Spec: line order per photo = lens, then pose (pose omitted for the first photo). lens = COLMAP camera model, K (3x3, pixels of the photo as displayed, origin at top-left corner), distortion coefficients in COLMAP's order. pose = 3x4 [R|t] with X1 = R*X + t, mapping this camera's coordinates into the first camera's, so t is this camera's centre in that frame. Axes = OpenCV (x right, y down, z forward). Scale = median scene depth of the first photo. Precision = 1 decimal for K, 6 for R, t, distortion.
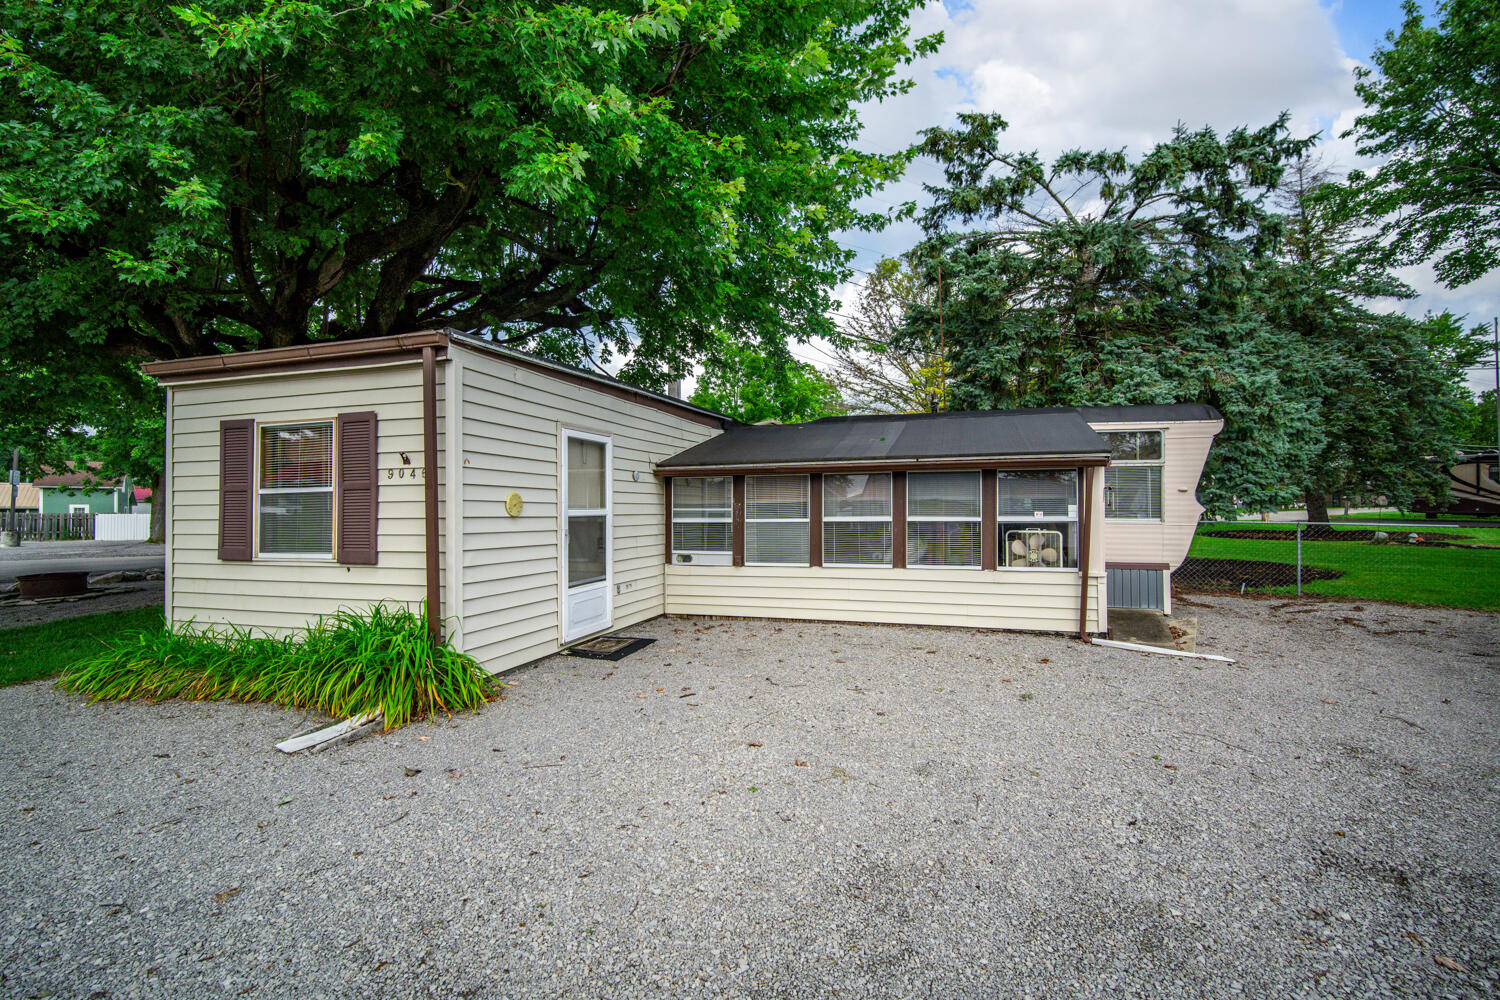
lens RADIAL K [[674.2, 0, 750.0], [0, 674.2, 500.0], [0, 0, 1]] dist [-0.005119, -0.000413]
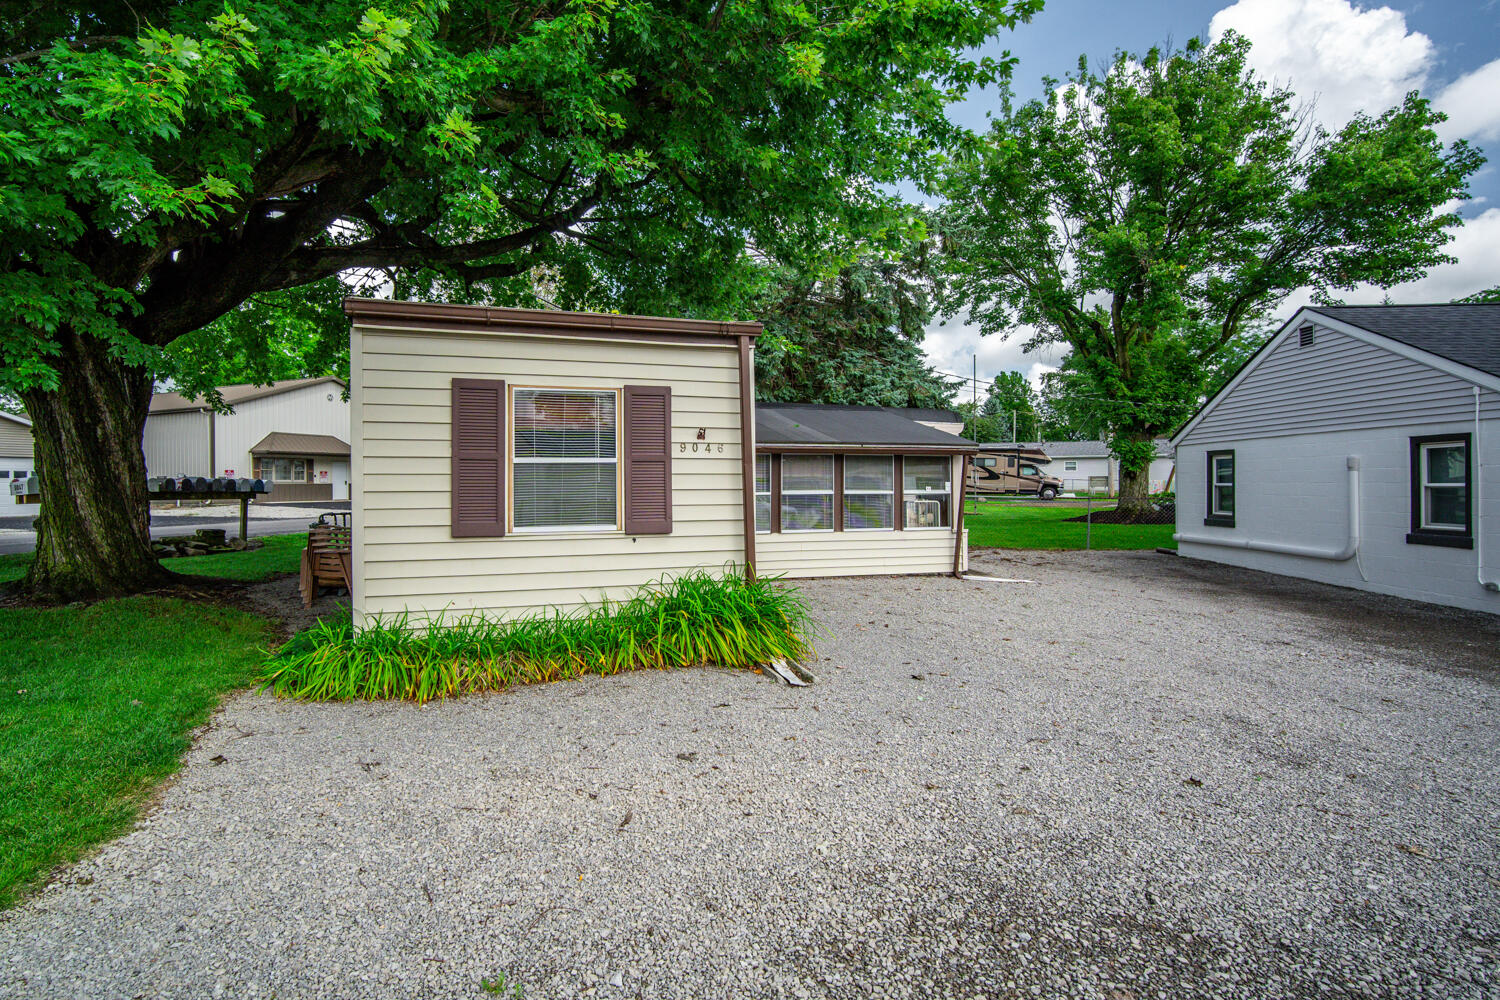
lens RADIAL K [[702.9, 0, 750.0], [0, 702.9, 500.0], [0, 0, 1]] dist [-0.001520, 0.000185]
pose [[0.827742, -0.006803, 0.561068, -0.634908], [-0.011891, 0.999489, 0.029661, 0.005700], [-0.560983, -0.031223, 0.827238, 0.016712]]
